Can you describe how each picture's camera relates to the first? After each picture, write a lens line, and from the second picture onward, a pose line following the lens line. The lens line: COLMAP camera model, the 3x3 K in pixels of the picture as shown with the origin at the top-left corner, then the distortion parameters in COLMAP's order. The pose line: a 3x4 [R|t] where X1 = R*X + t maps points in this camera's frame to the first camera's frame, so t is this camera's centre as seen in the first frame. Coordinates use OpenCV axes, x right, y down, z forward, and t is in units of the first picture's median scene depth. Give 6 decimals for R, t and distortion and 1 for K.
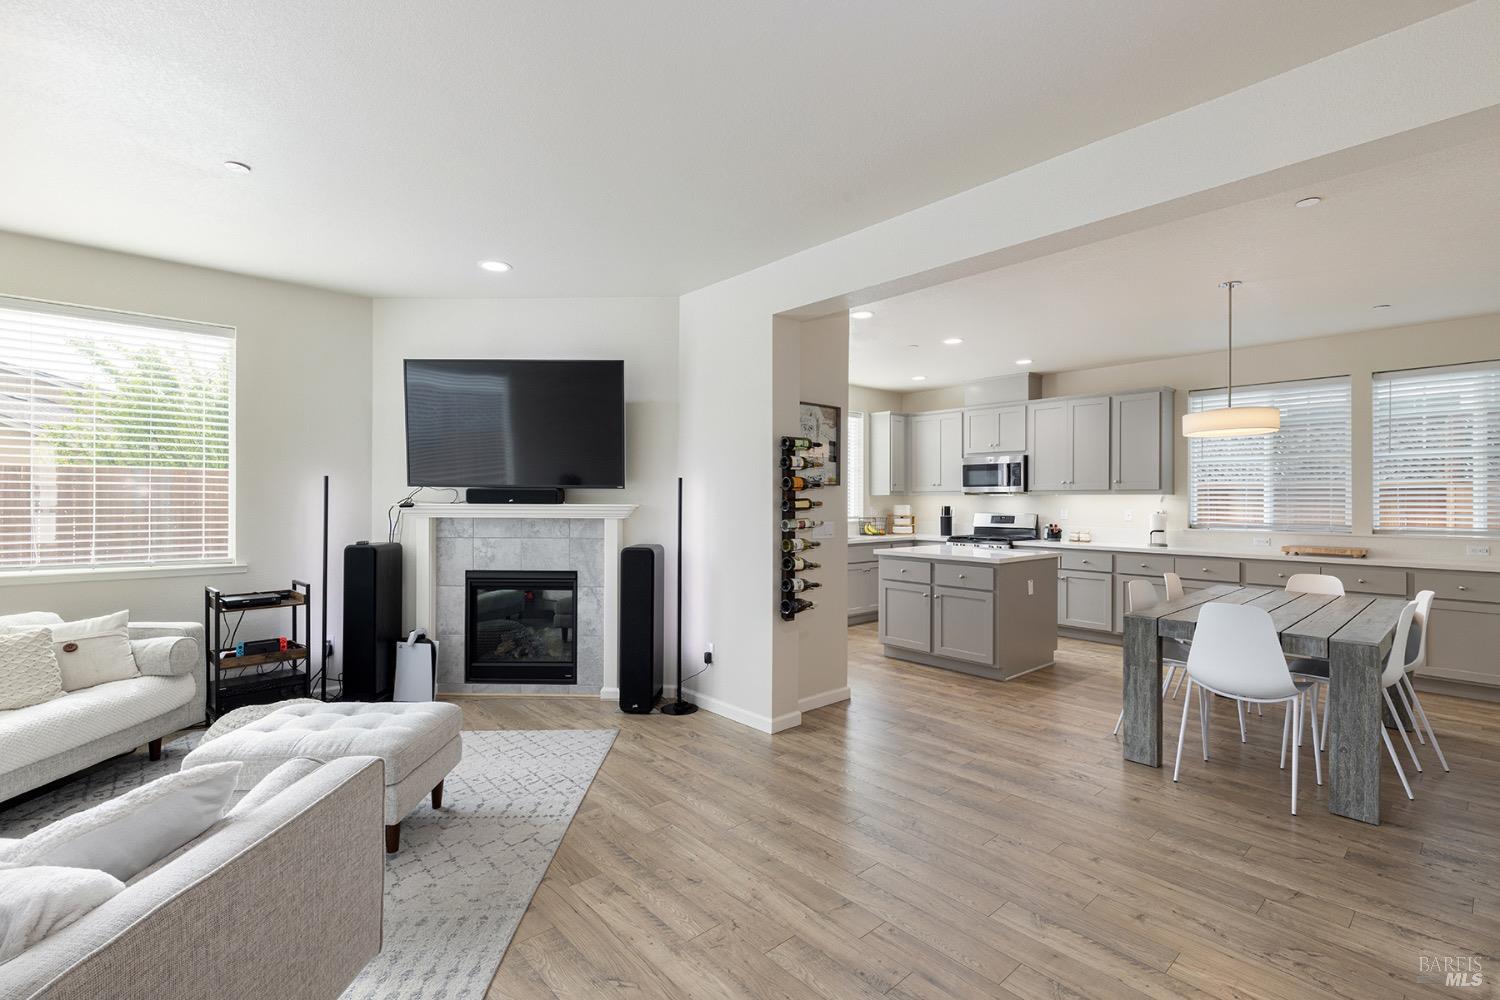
lens RADIAL K [[678.1, 0, 775.8], [0, 678.1, 497.6], [0, 0, 1]] dist [0.002720, 0.000405]
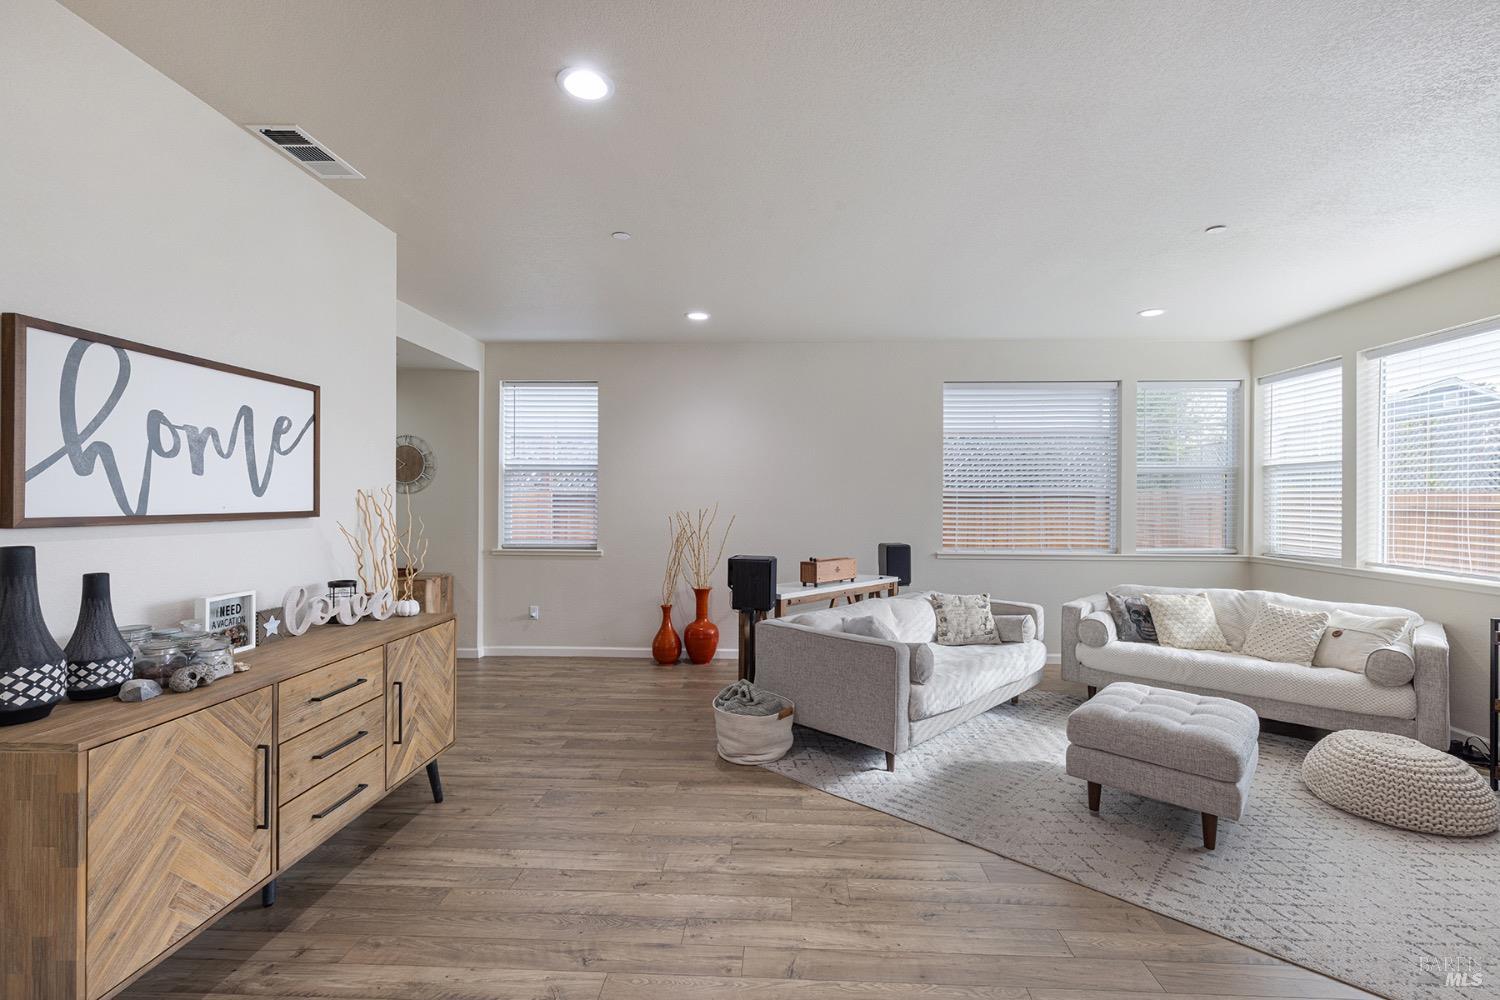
lens RADIAL K [[678.1, 0, 756.4], [0, 678.1, 499.7], [0, 0, 1]] dist [0.002720, 0.000405]
pose [[-0.719780, -0.007199, -0.694165, 0.387077], [-0.005119, 0.999974, -0.005063, -0.003140], [0.694184, -0.000091, -0.719798, 0.827042]]
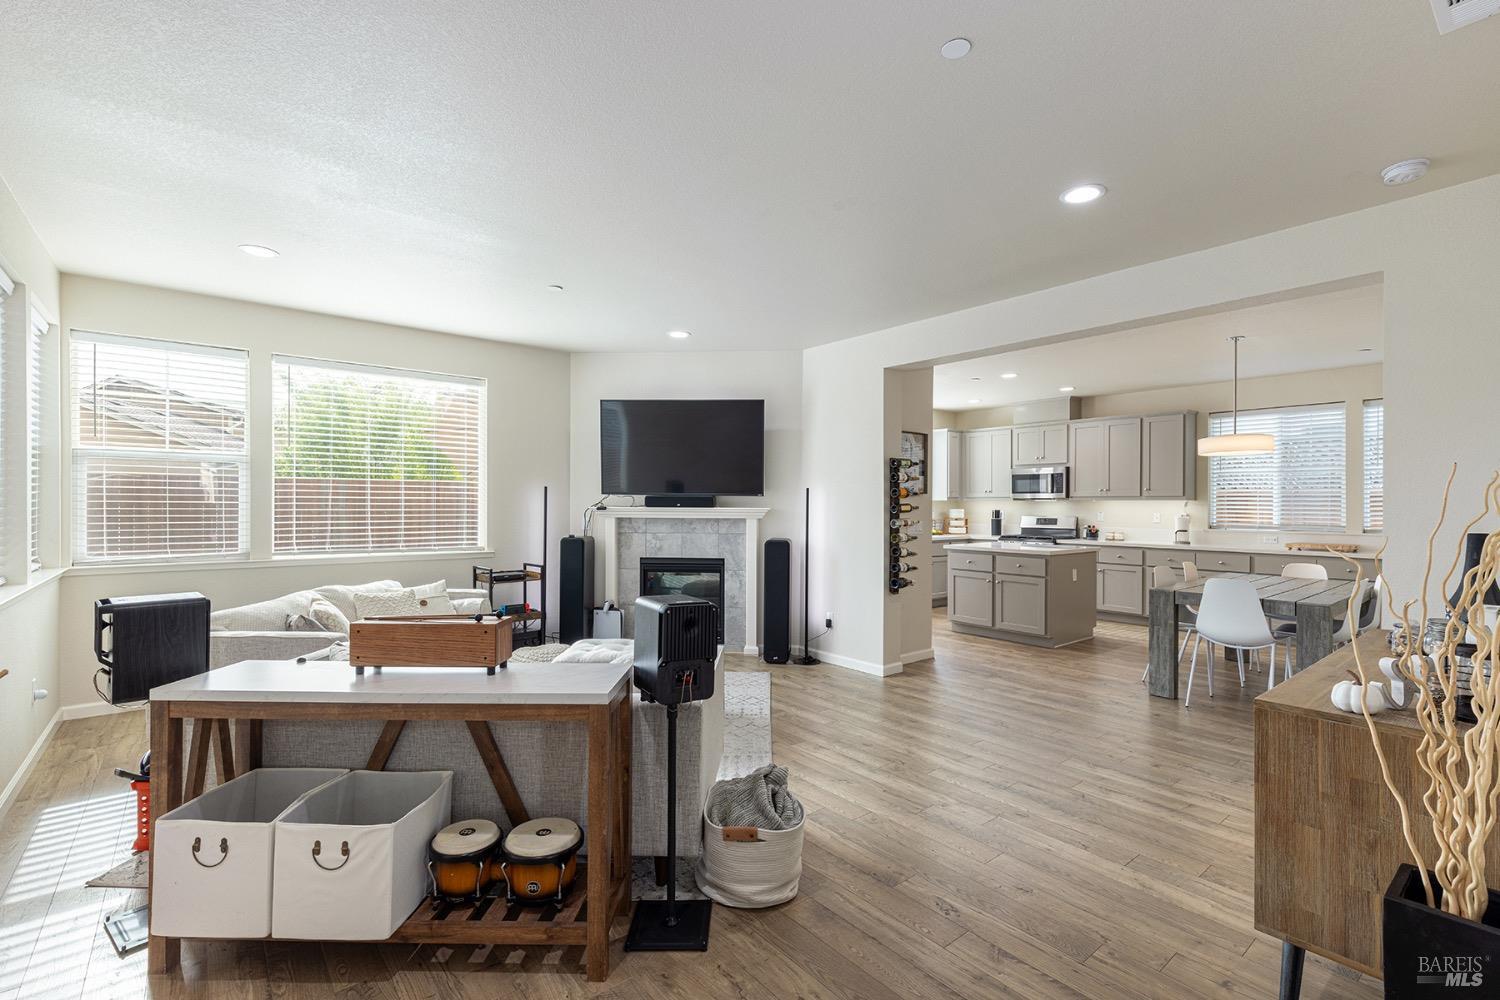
lens RADIAL K [[678.1, 0, 762.0], [0, 678.1, 503.2], [0, 0, 1]] dist [0.002720, 0.000405]
pose [[0.998546, 0.001069, -0.053897, -0.154335], [-0.000944, 0.999997, 0.002347, -0.002244], [0.053899, -0.002293, 0.998544, -0.325131]]
